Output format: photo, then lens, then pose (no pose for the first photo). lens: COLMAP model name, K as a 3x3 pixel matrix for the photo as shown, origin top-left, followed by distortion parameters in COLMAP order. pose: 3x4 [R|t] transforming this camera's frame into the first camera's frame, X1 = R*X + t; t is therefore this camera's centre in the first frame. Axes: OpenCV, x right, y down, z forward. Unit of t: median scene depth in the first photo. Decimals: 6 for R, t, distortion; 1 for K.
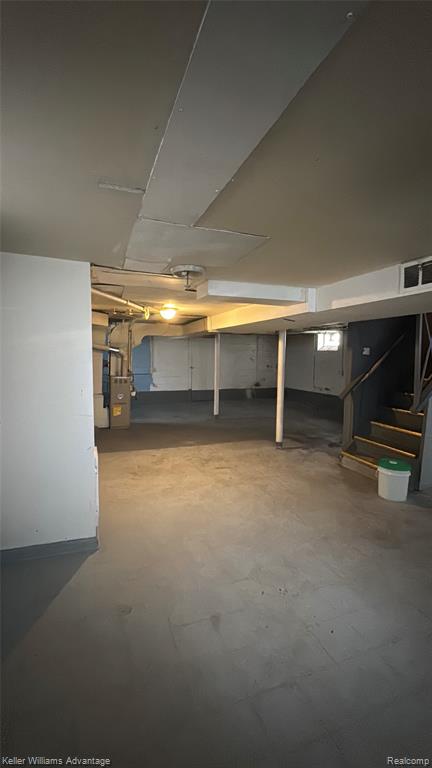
lens RADIAL K [[337.9, 0, 216.0], [0, 337.9, 384.0], [0, 0, 1]] dist [-0.000553, 0.000009]
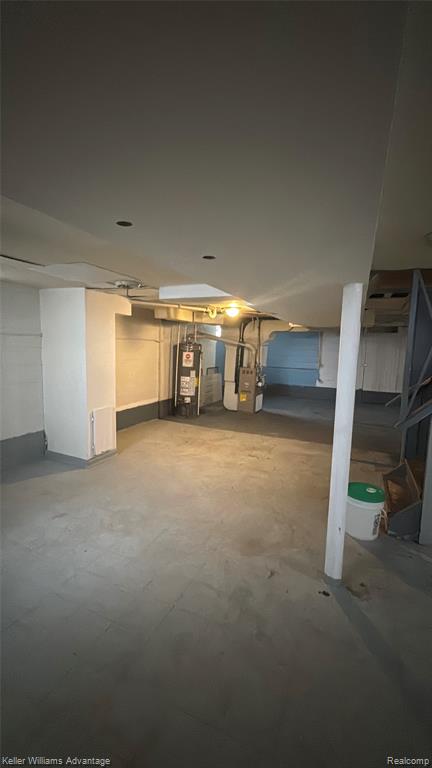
lens RADIAL K [[337.9, 0, 216.0], [0, 337.9, 384.0], [0, 0, 1]] dist [-0.000553, 0.000009]
pose [[0.716251, 0.090113, -0.692000, 0.435238], [-0.083093, 0.995586, 0.043641, -0.008593], [0.692878, 0.026243, 0.720577, 0.103455]]
